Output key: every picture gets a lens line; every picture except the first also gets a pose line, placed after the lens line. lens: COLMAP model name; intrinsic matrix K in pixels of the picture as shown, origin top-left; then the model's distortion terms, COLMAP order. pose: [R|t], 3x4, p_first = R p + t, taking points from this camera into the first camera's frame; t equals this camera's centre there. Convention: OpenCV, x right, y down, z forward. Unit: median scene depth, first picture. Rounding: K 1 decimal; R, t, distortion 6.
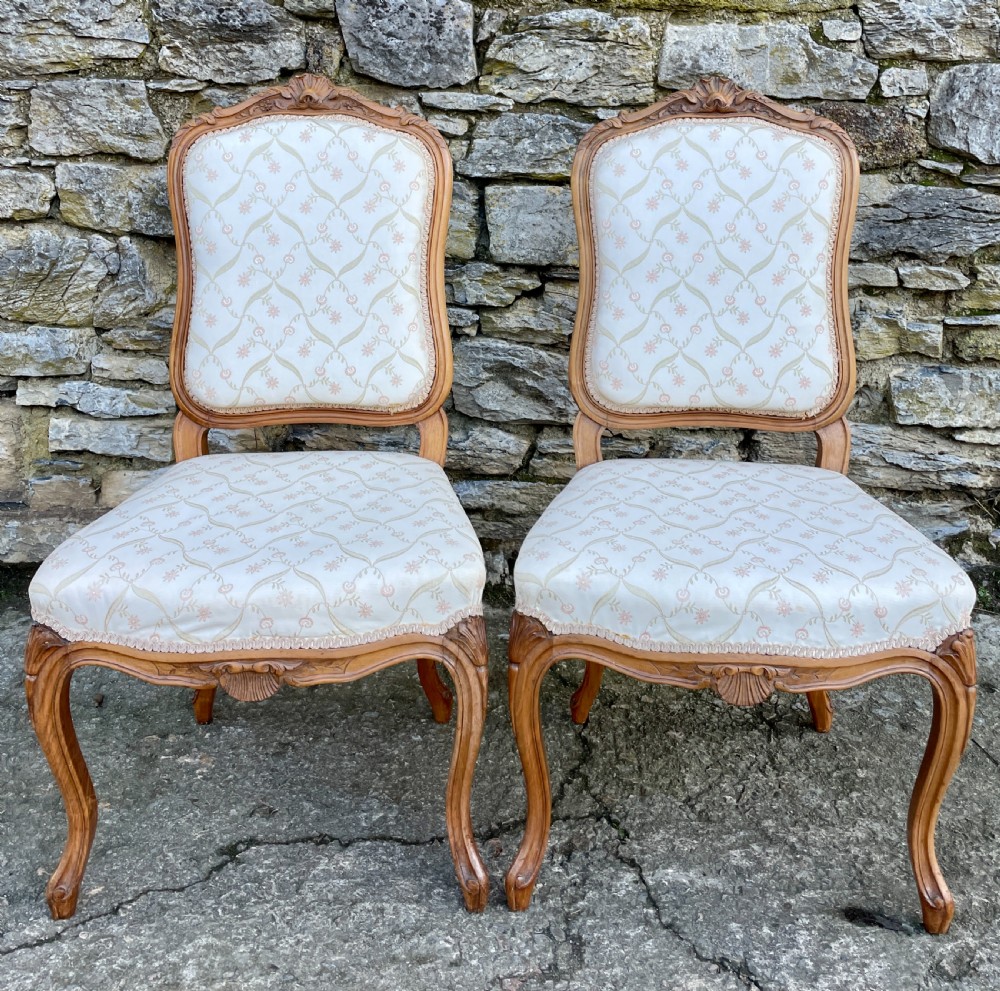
lens RADIAL K [[1091.1, 0, 522.7], [0, 1091.1, 351.2], [0, 0, 1]] dist [0.096201, -0.139078]
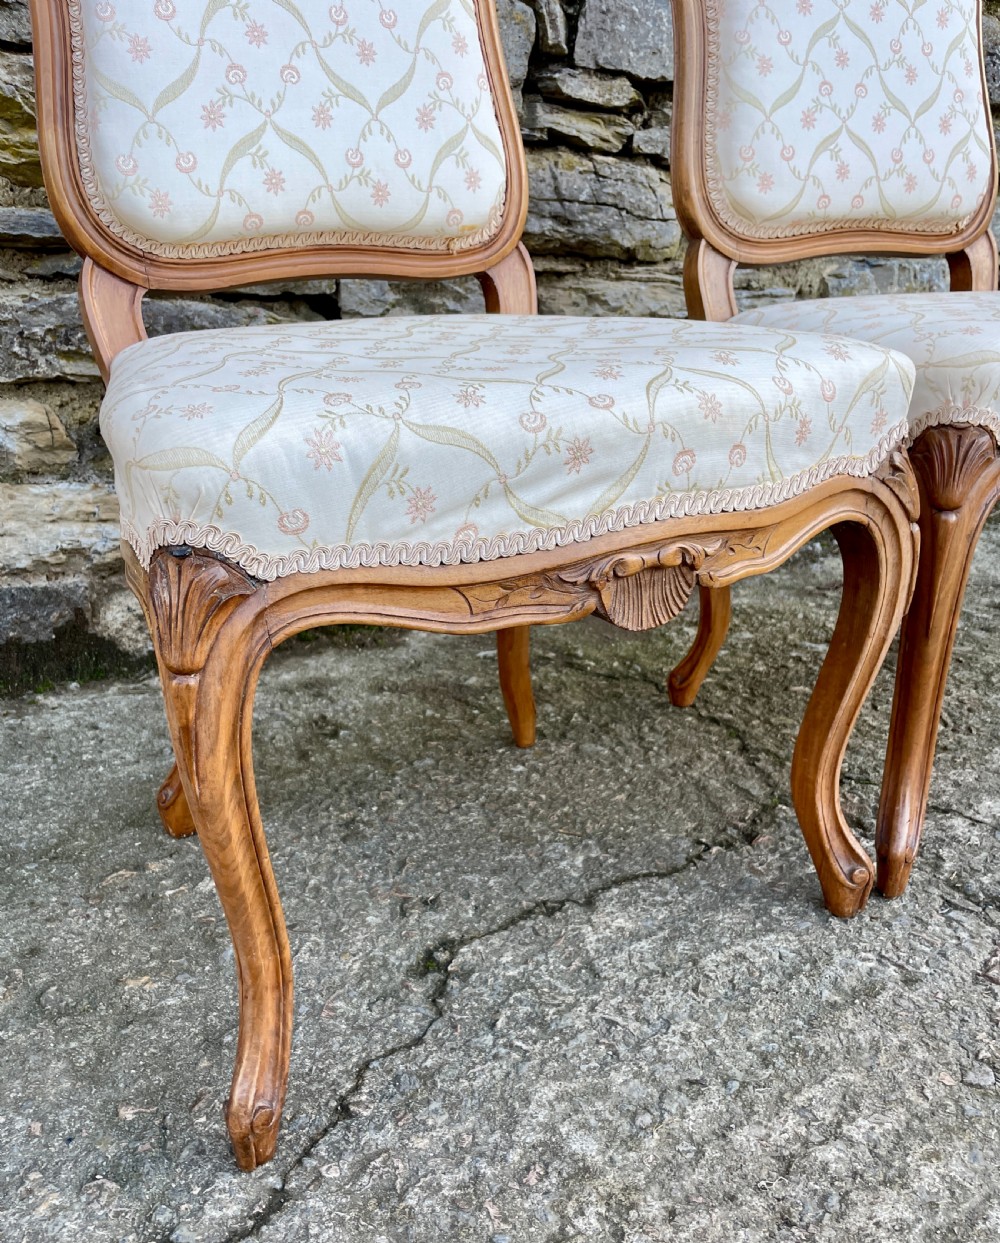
lens RADIAL K [[1060.5, 0, 492.1], [0, 1060.5, 685.3], [0, 0, 1]] dist [0.086338, -0.117826]
pose [[0.883598, -0.203441, 0.421742, -0.439280], [0.134162, 0.972918, 0.188234, 0.199368], [-0.448614, -0.109742, 0.886962, 0.490105]]
